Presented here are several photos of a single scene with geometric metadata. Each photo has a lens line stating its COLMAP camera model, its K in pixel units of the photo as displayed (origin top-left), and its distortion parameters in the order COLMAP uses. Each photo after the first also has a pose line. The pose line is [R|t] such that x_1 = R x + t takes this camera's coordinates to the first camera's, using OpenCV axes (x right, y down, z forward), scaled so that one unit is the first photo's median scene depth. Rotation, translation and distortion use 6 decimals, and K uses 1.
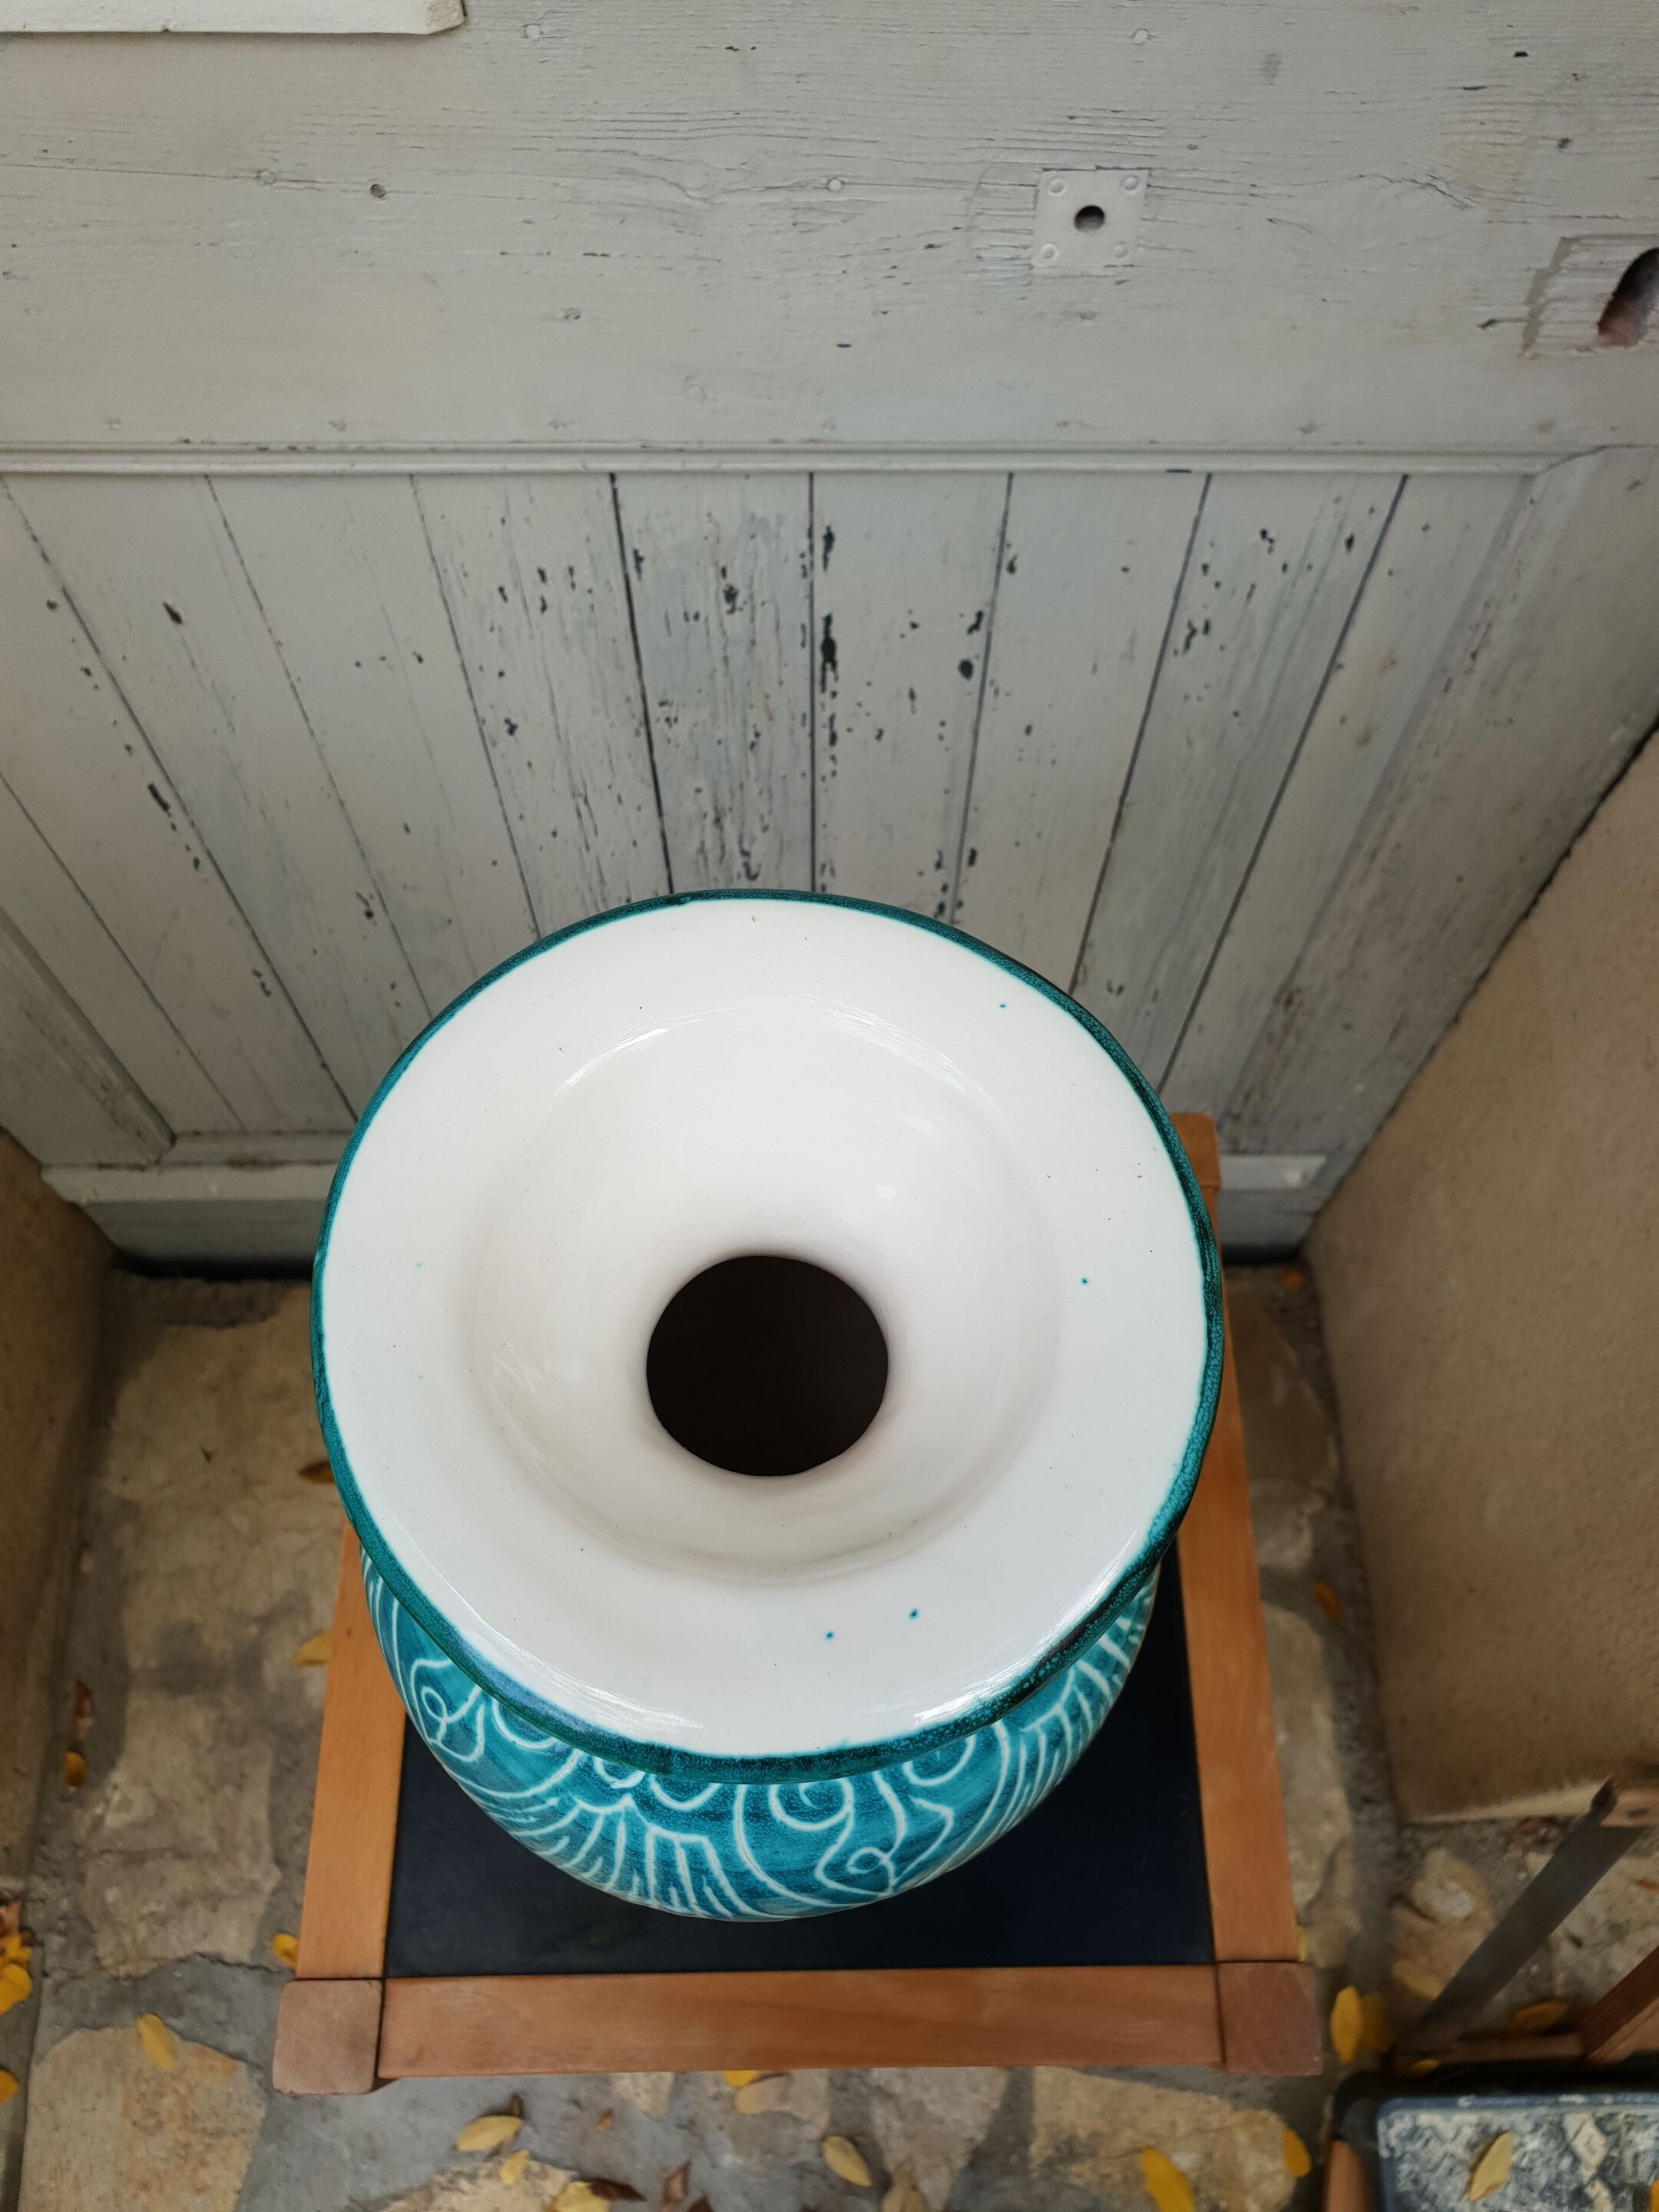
lens RADIAL K [[1699.7, 0, 846.0], [0, 1699.7, 1077.2], [0, 0, 1]] dist [-0.000925, 0.007057]
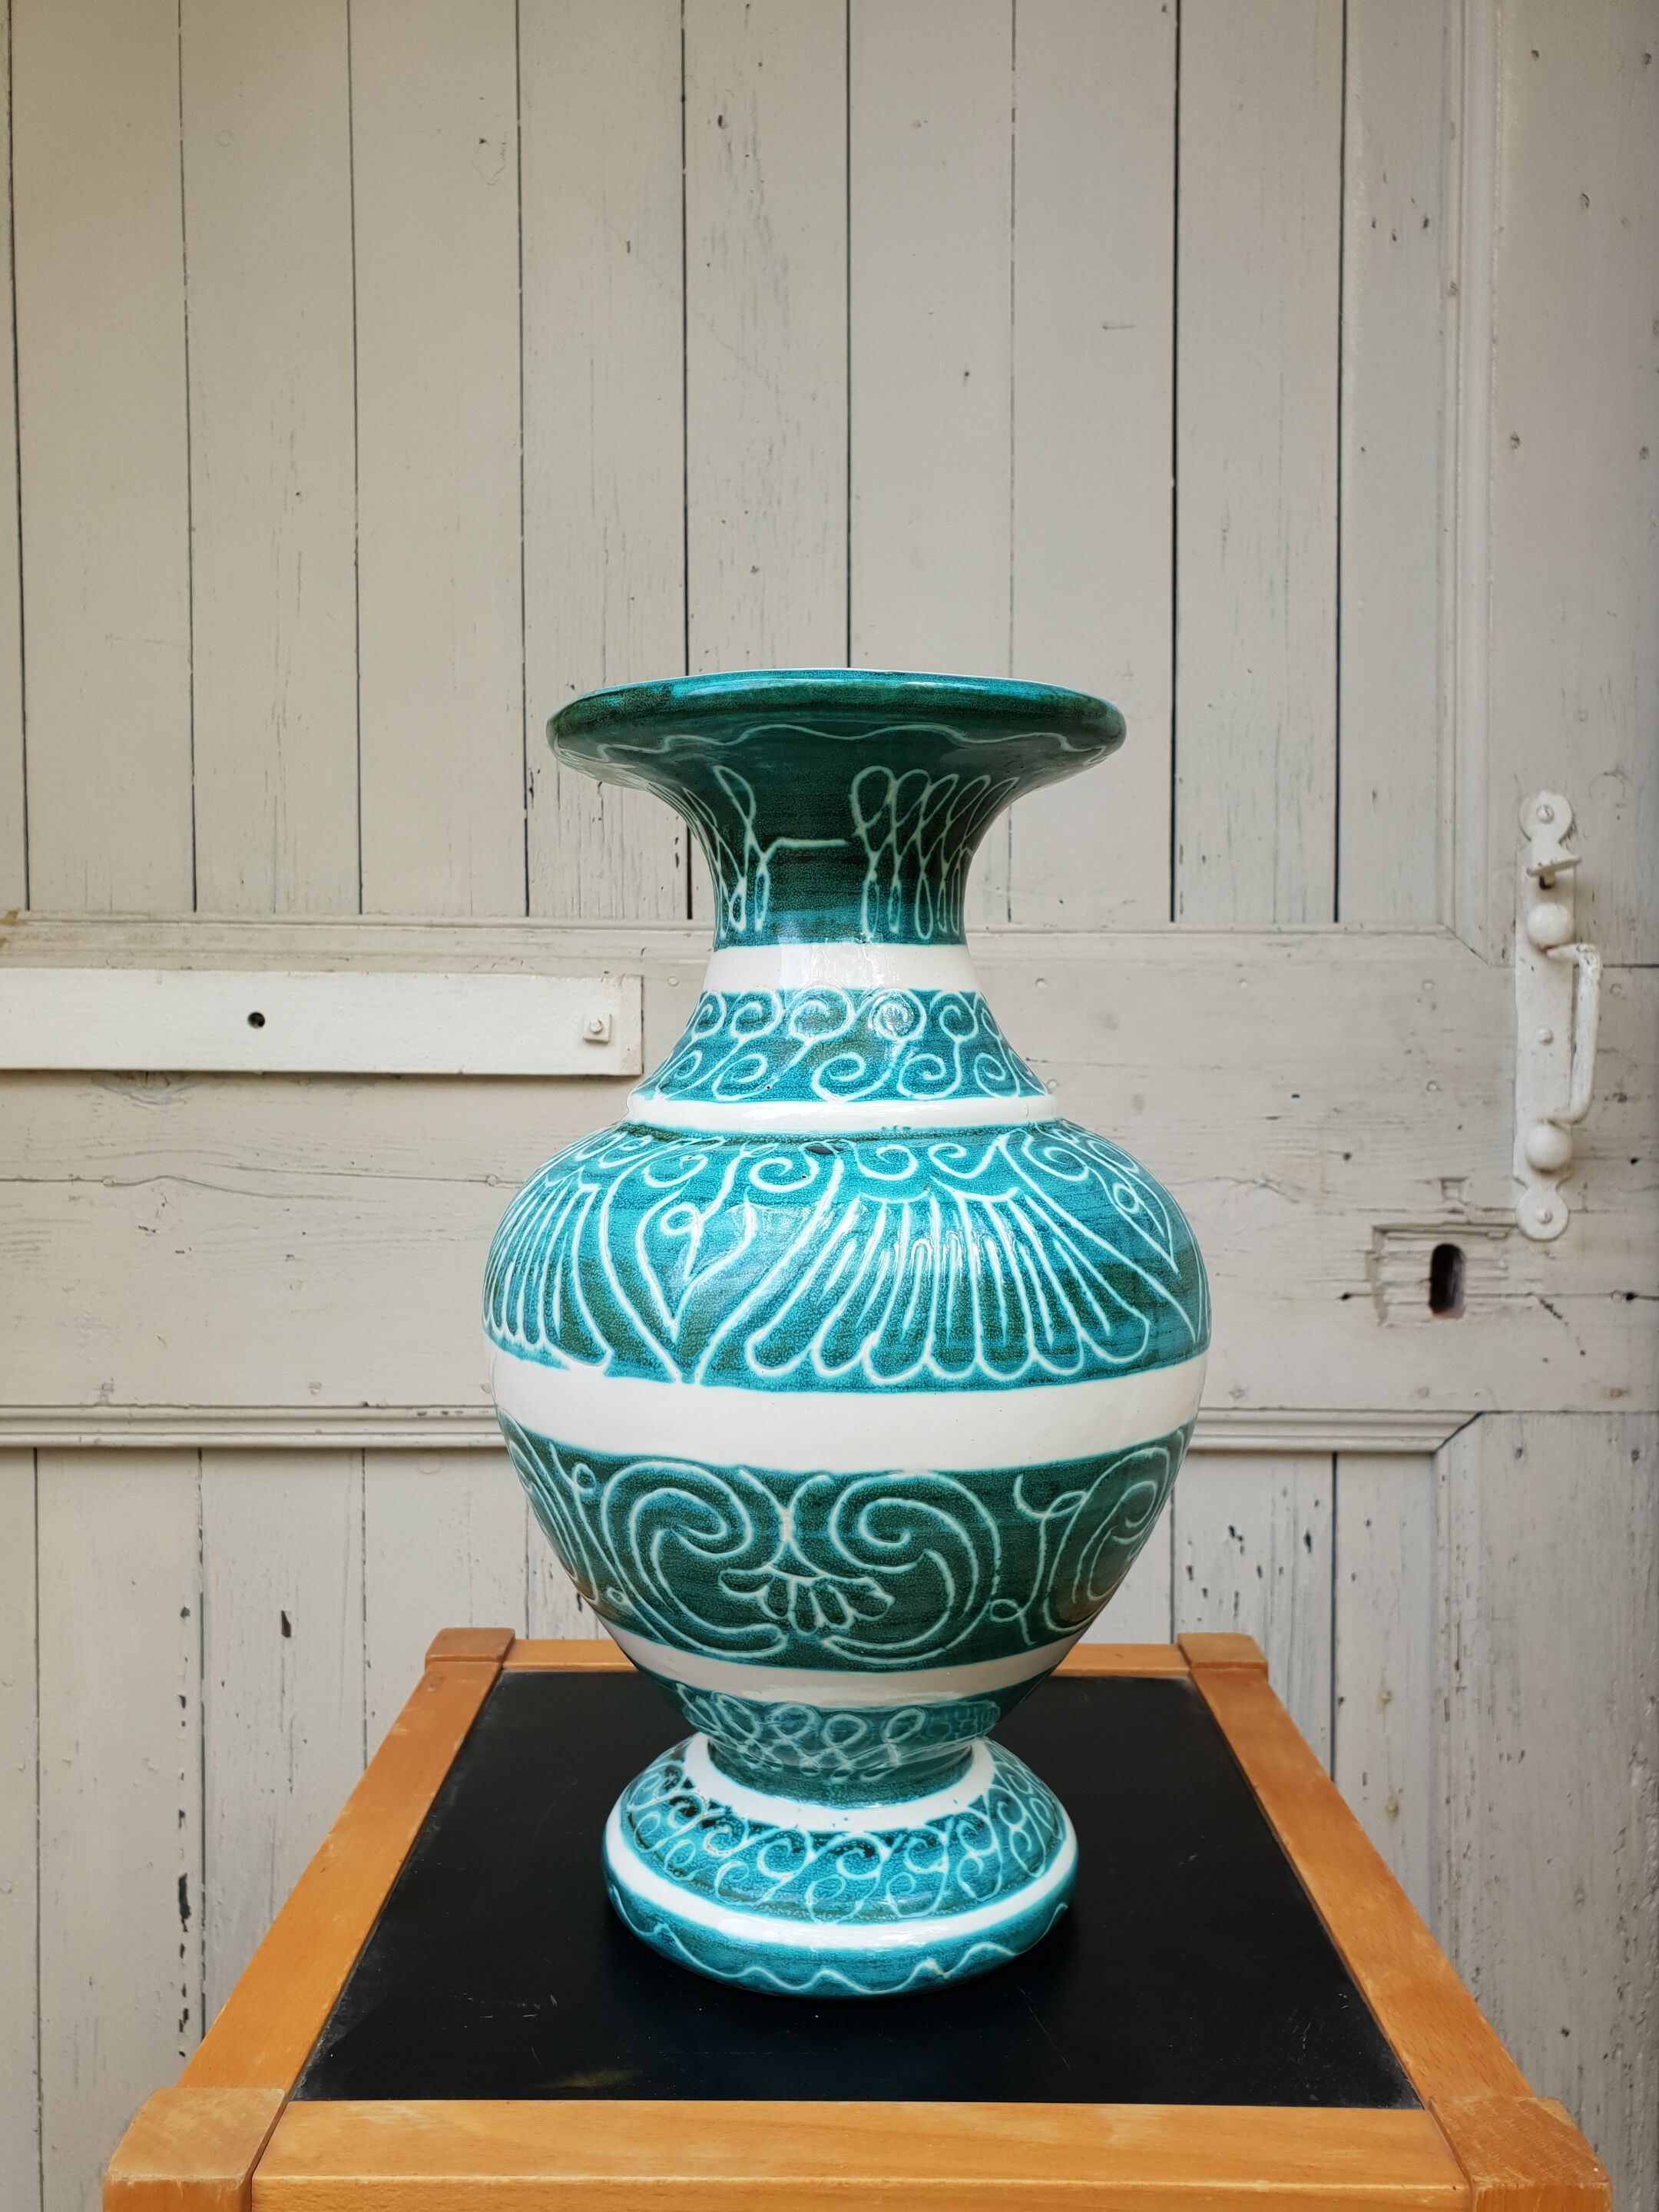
lens RADIAL K [[1702.0, 0, 829.5], [0, 1702.0, 1106.0], [0, 0, 1]] dist [-0.003689, 0.047766]
pose [[0.999770, -0.015357, -0.014989, -0.010705], [-0.005591, 0.487963, -0.872847, 0.527001], [0.020718, 0.872729, 0.487764, 0.146977]]
